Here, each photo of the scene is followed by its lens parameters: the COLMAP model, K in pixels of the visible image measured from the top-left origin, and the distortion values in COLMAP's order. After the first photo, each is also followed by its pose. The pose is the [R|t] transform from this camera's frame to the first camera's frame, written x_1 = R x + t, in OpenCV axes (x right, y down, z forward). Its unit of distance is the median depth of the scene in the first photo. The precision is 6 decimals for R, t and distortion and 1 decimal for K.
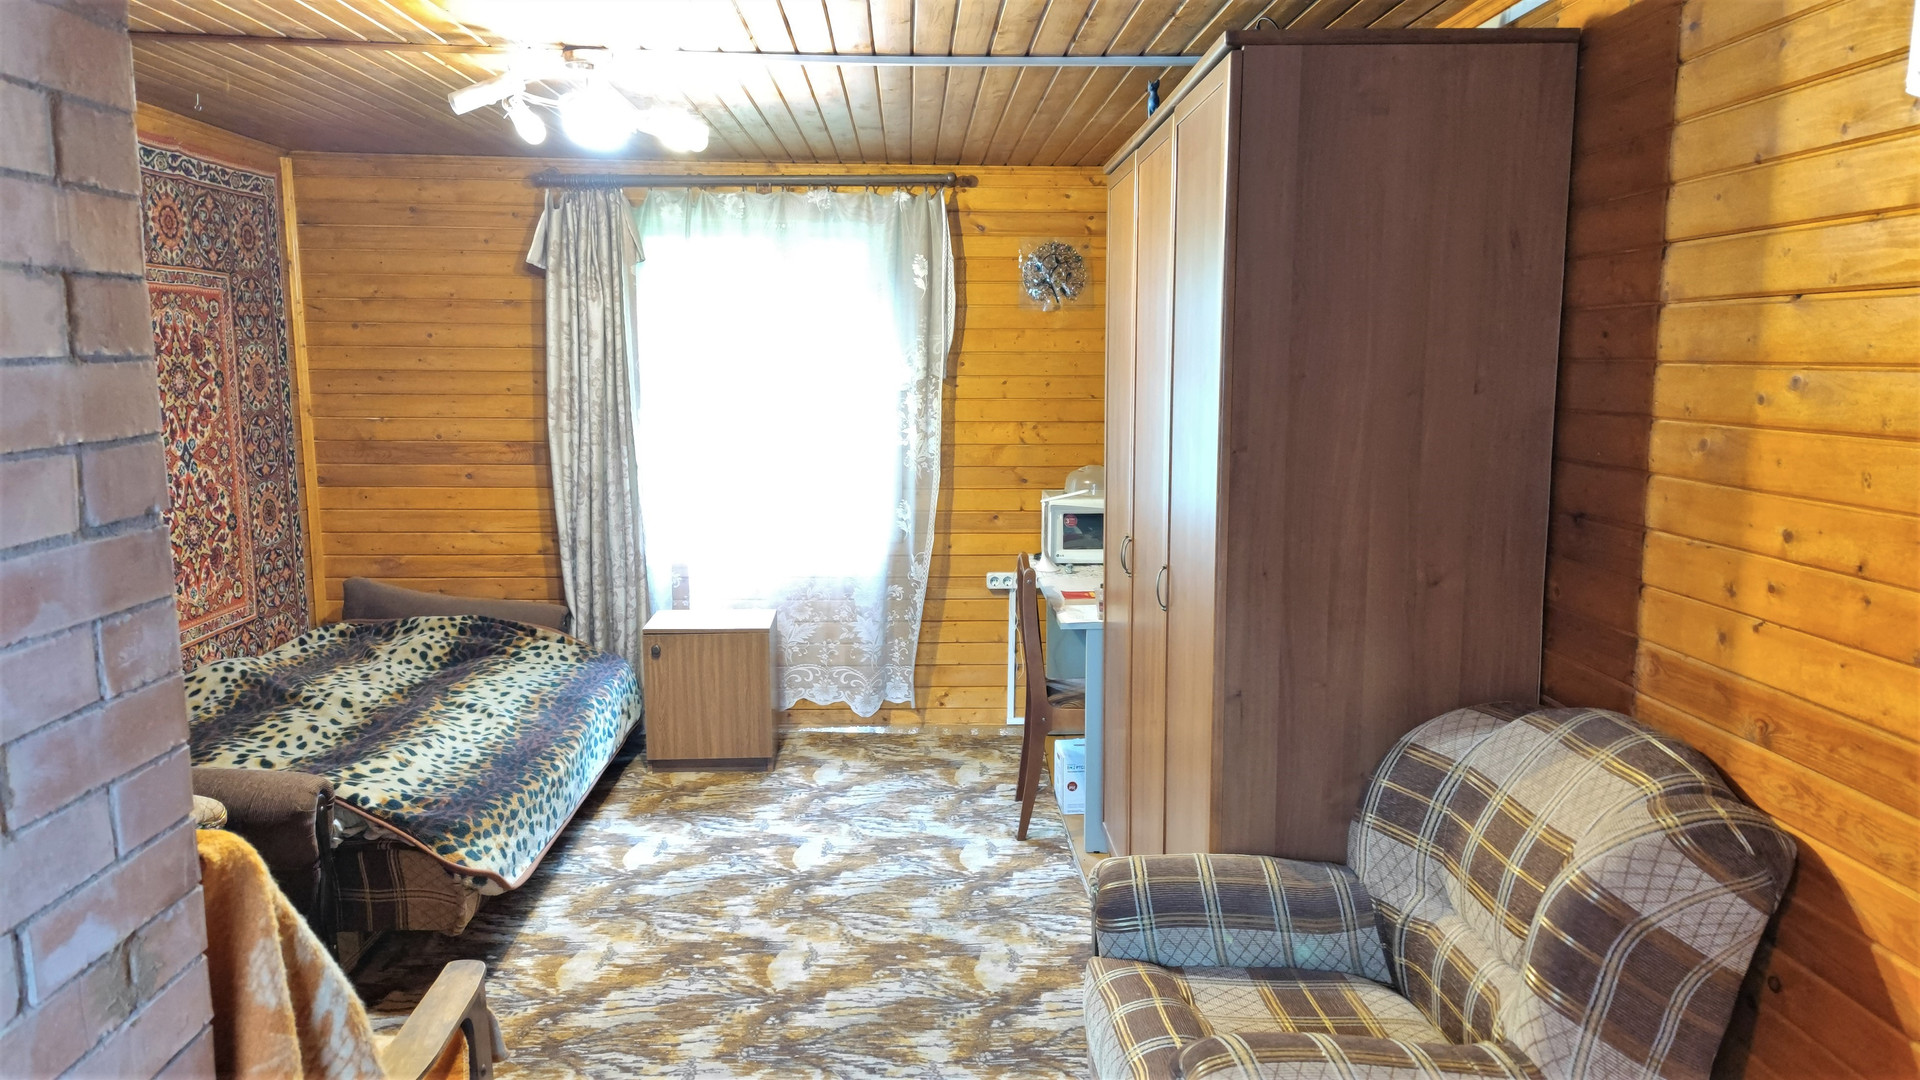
lens RADIAL K [[1288.1, 0, 957.5], [0, 1288.1, 533.2], [0, 0, 1]] dist [0.061358, -0.043736]
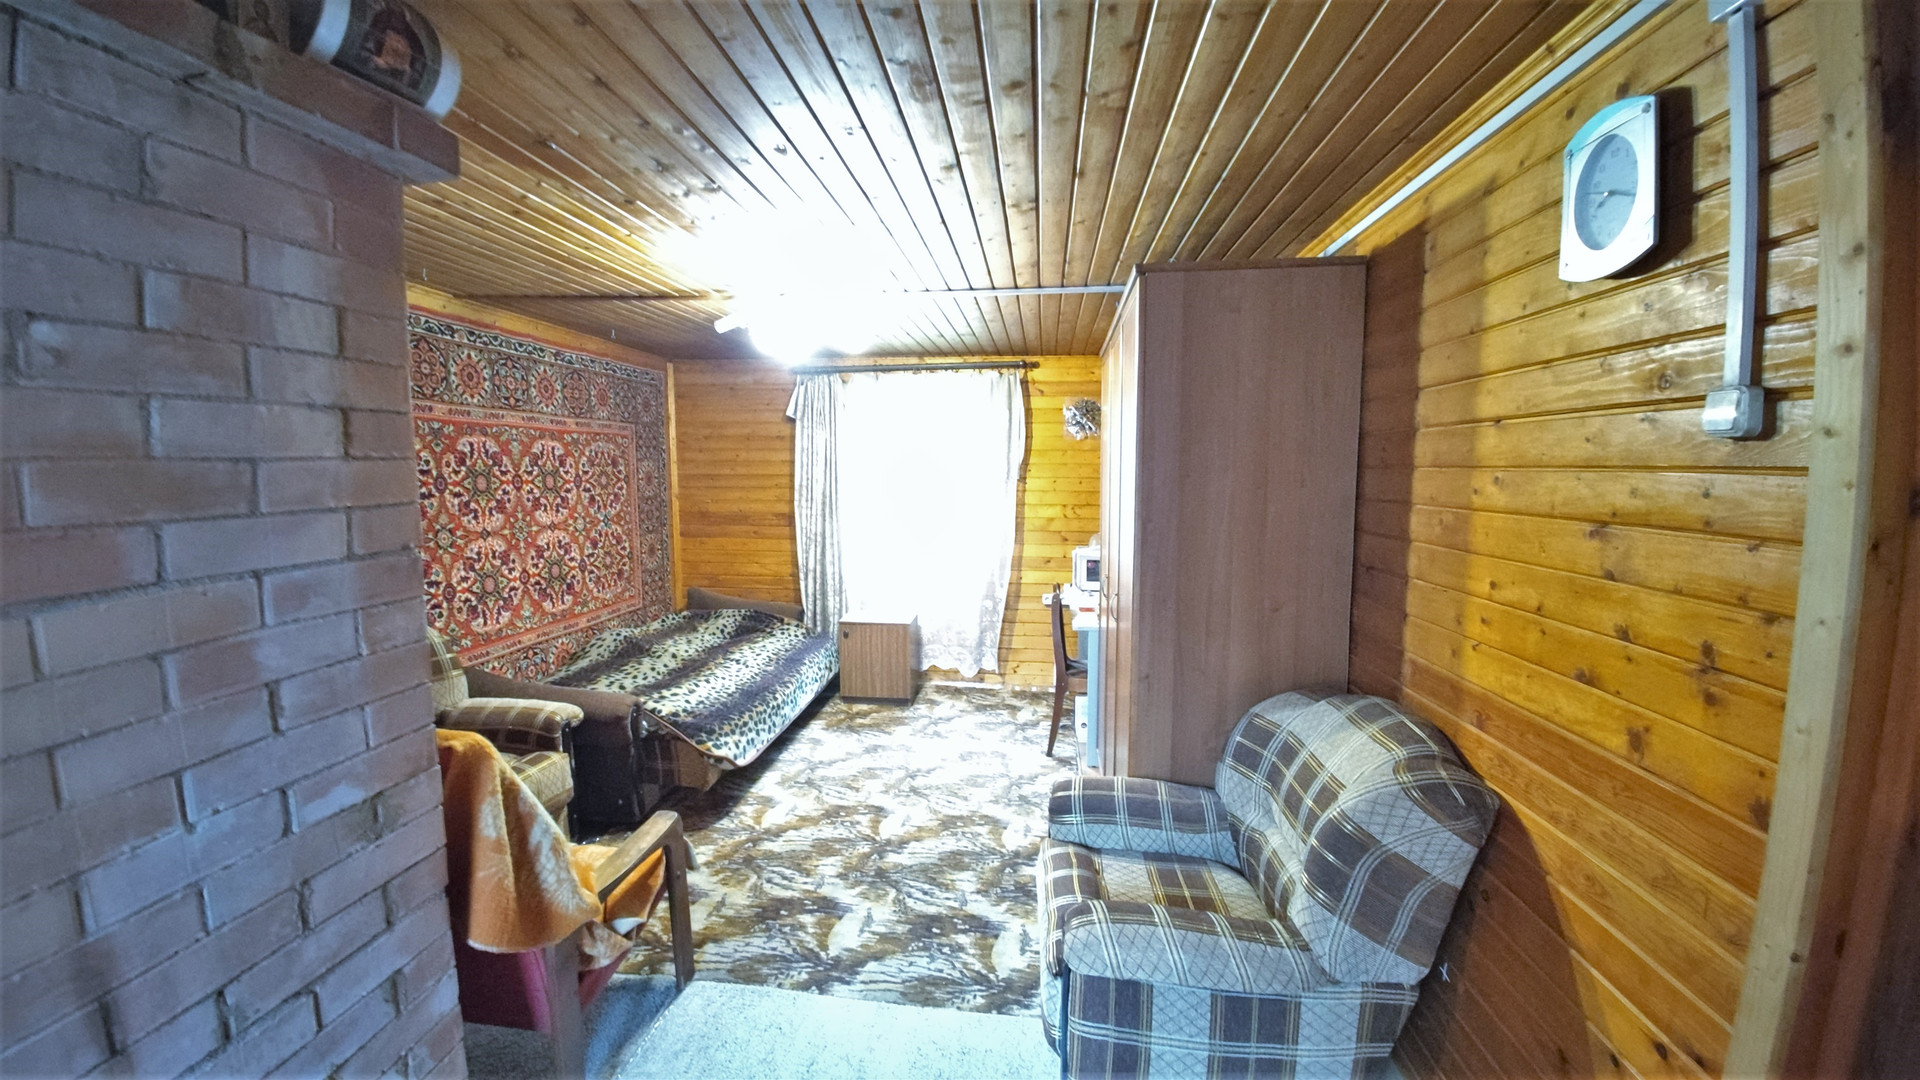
lens RADIAL K [[728.3, 0, 956.5], [0, 728.3, 538.5], [0, 0, 1]] dist [-0.008998, 0.000616]
pose [[0.987693, 0.015826, -0.155601, 0.087698], [-0.022342, 0.998941, -0.040216, -0.001858], [0.154800, 0.043198, 0.987001, 0.057597]]
